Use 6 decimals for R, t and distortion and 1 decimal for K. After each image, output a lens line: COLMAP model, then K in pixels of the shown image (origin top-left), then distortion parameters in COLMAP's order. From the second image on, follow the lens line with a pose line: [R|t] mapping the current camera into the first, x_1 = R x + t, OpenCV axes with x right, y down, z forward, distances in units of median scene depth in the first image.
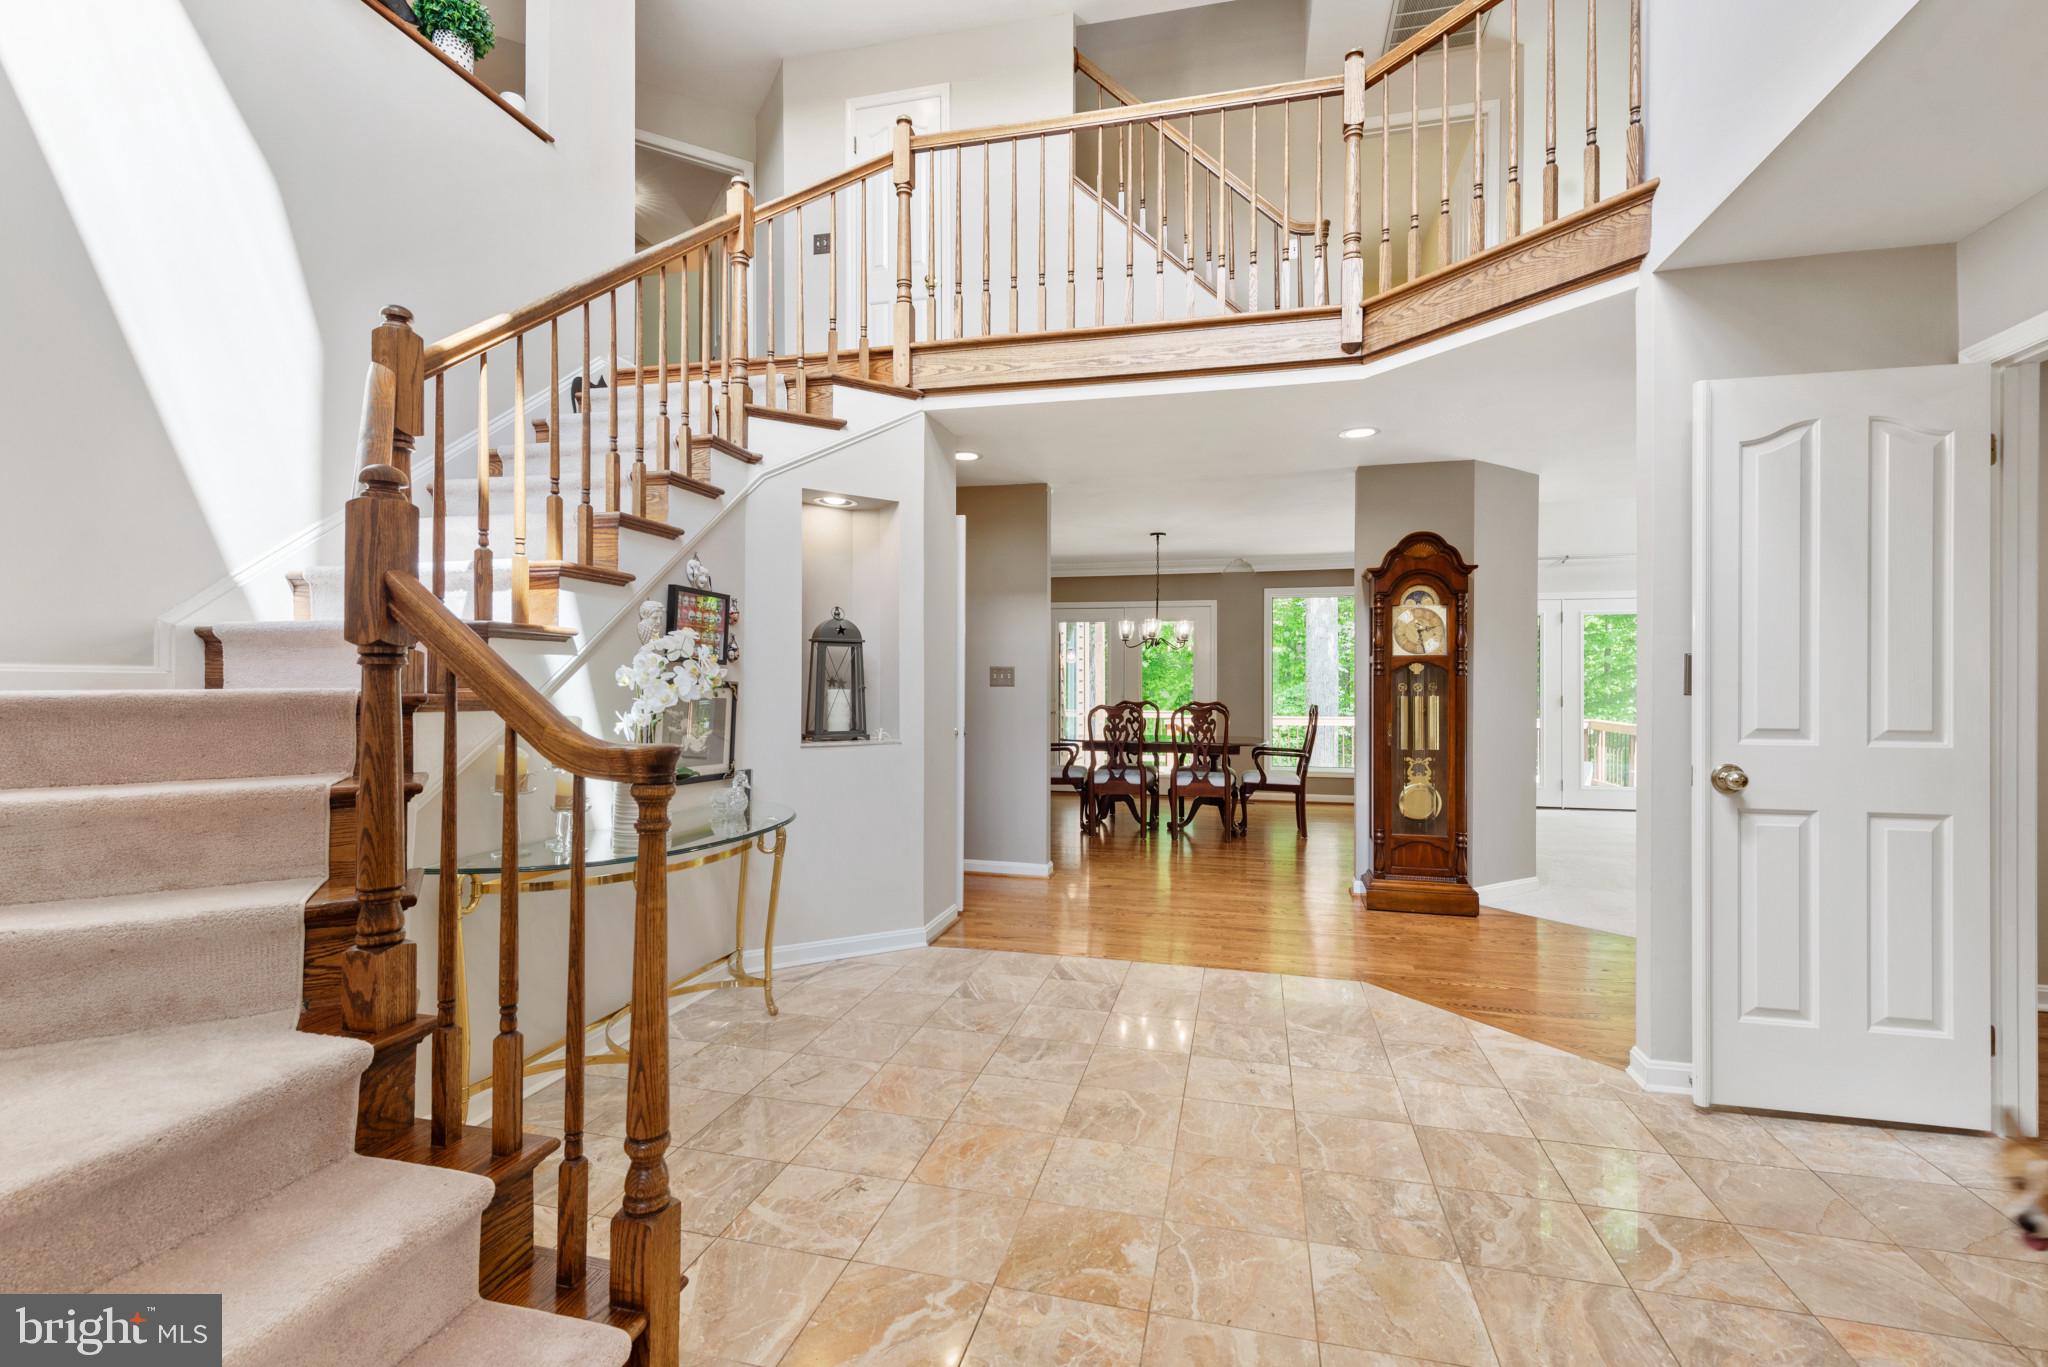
lens RADIAL K [[912.8, 0, 1027.1], [0, 912.8, 679.9], [0, 0, 1]] dist [0.003316, -0.000027]
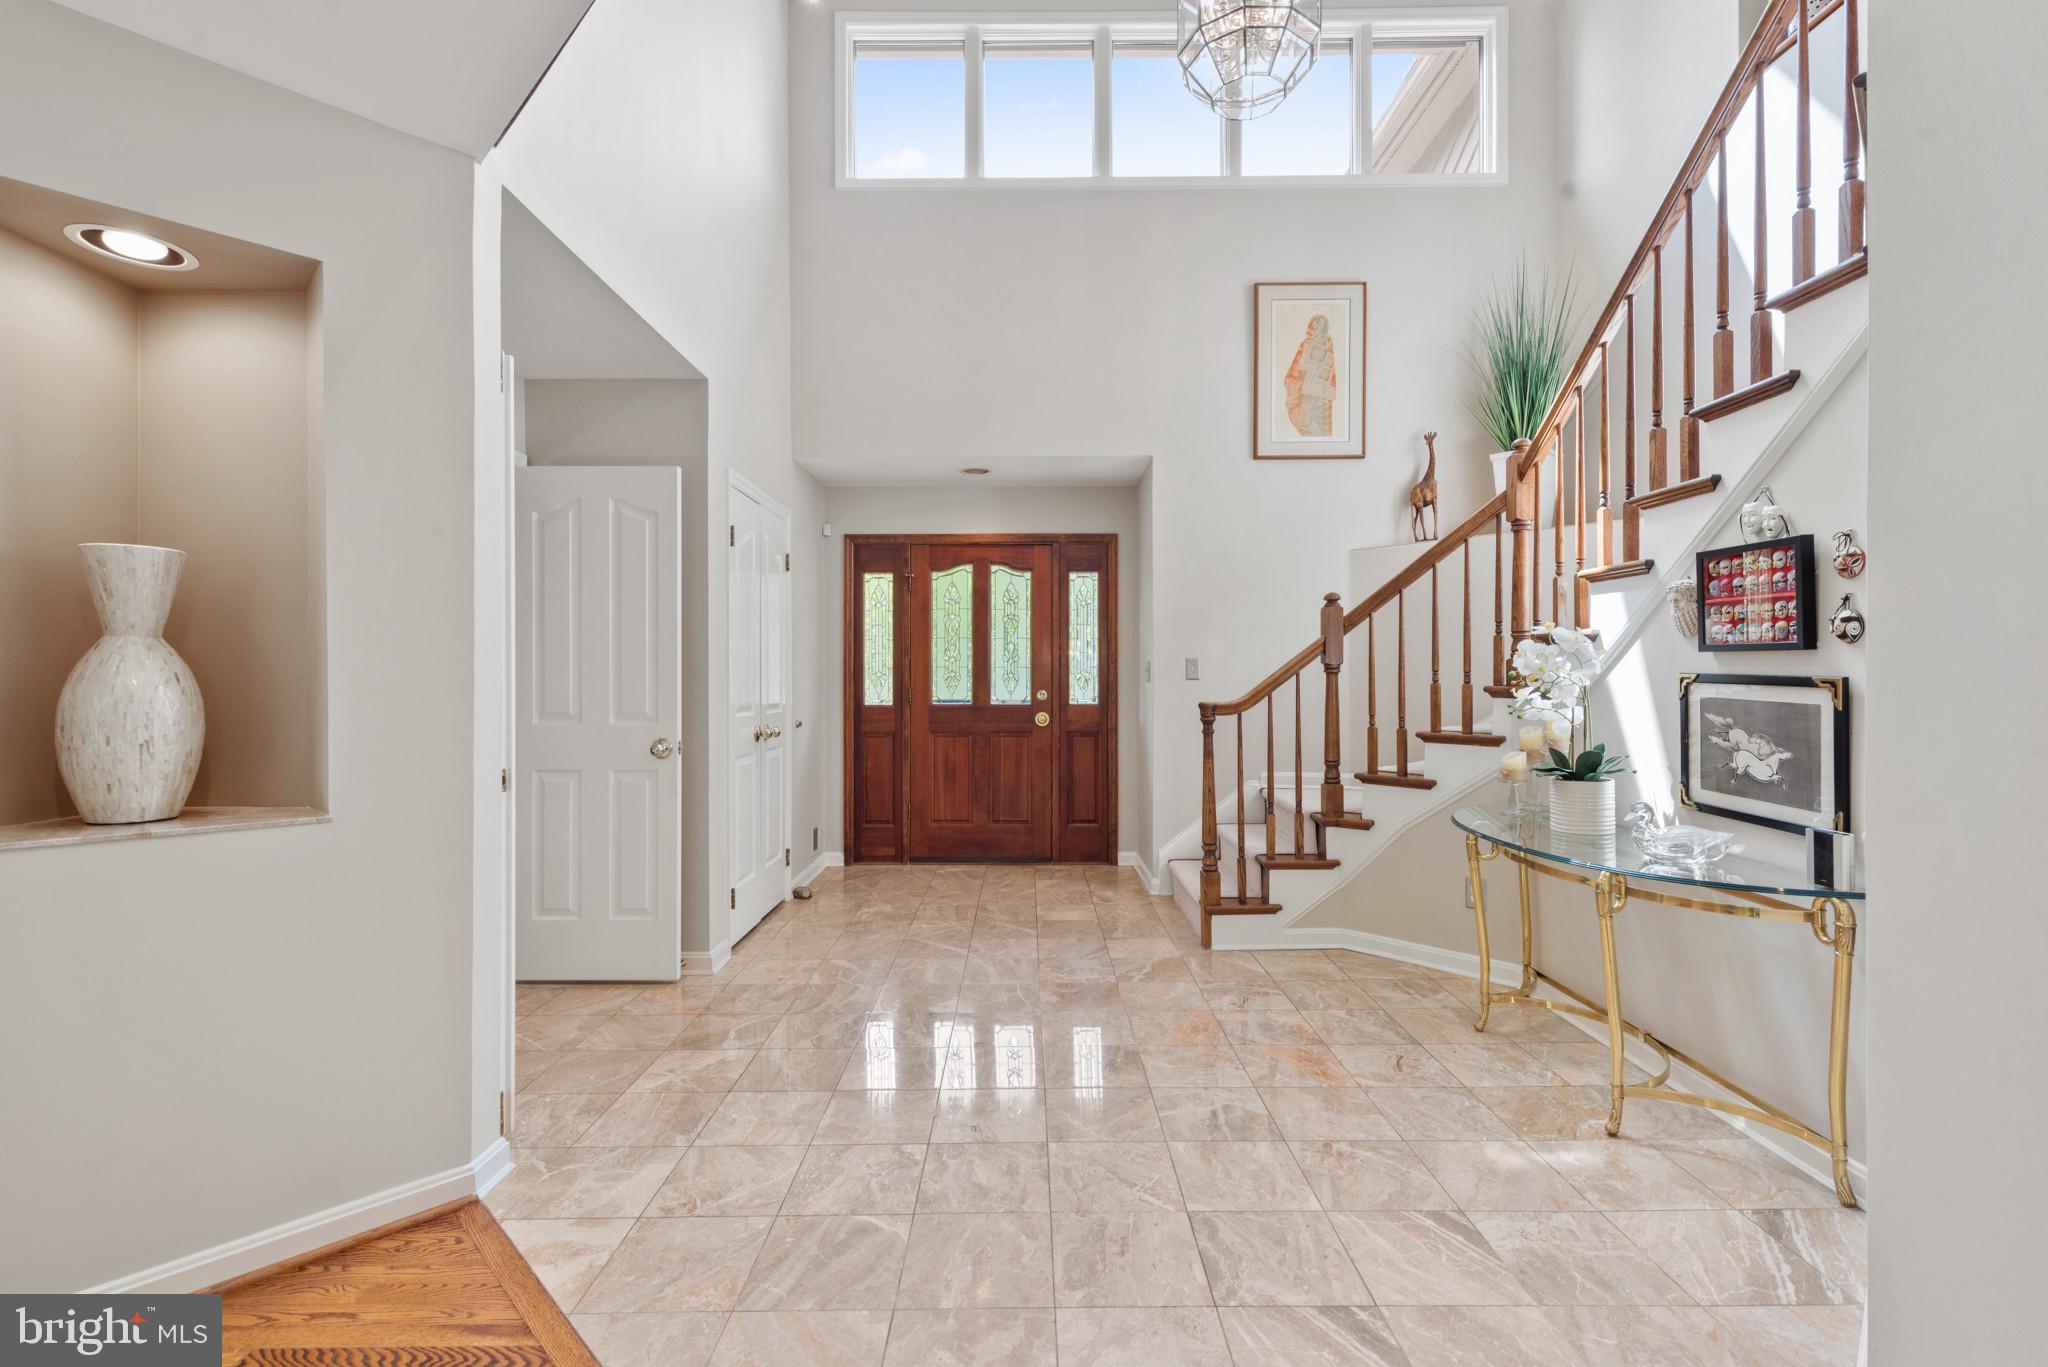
lens RADIAL K [[912.8, 0, 1023.0], [0, 912.8, 683.8], [0, 0, 1]] dist [0.003316, -0.000027]
pose [[-0.971562, 0.001777, -0.236779, 0.380300], [0.001180, 0.999996, 0.002661, 0.005032], [0.236783, 0.002306, -0.971560, 1.733710]]
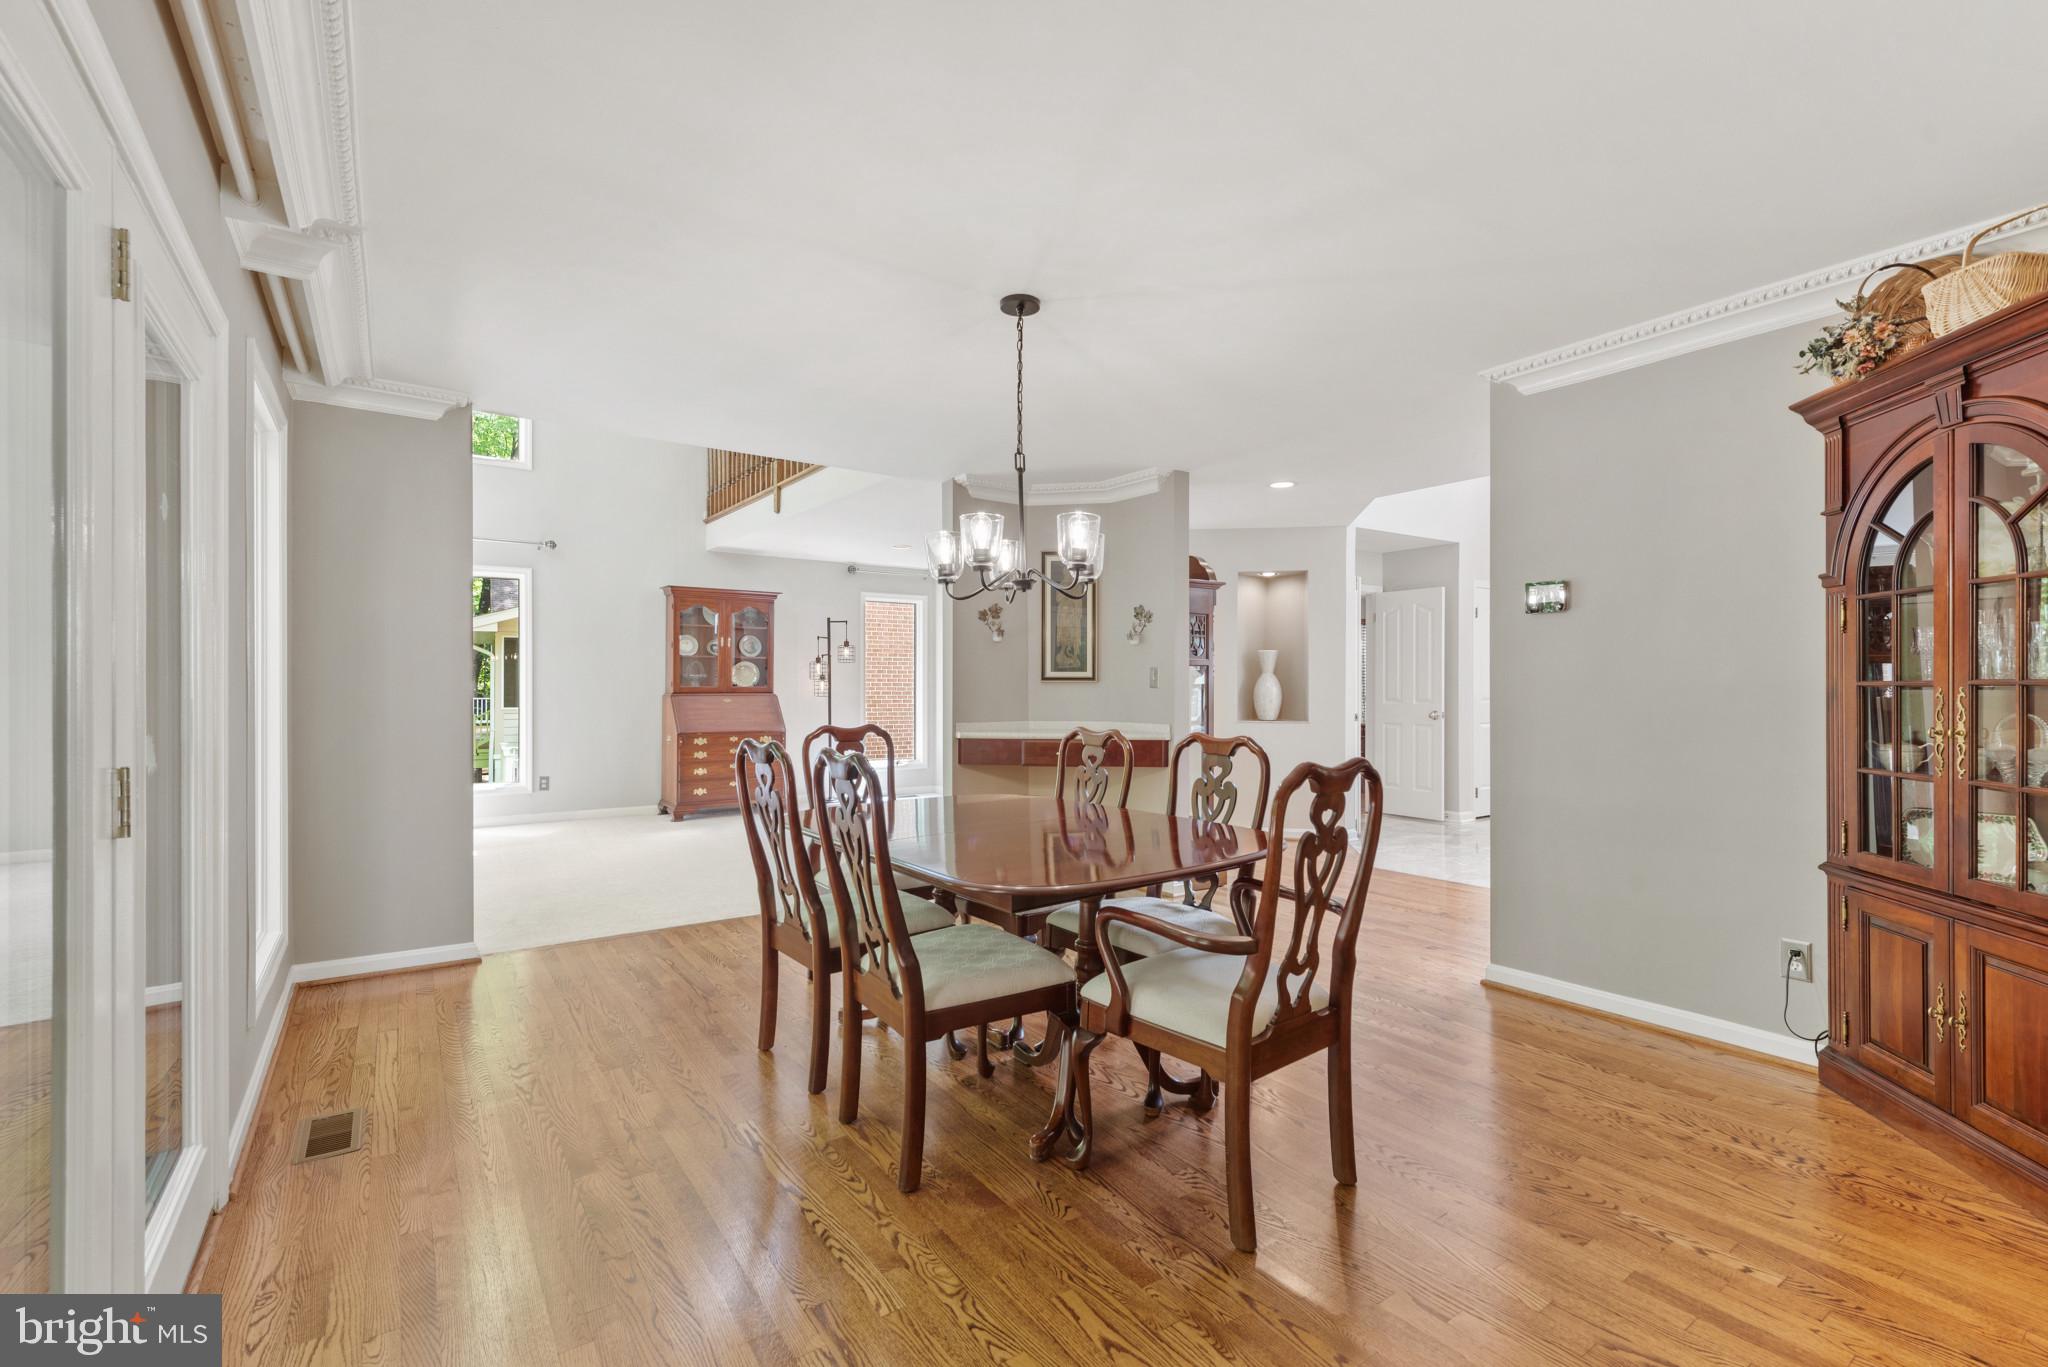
lens RADIAL K [[912.8, 0, 1026.3], [0, 912.8, 692.0], [0, 0, 1]] dist [0.003316, -0.000027]
pose [[-0.749216, 0.000131, 0.662326, -0.339102], [-0.002117, 0.999994, -0.002592, 0.031666], [-0.662323, -0.003343, -0.749211, 3.302275]]
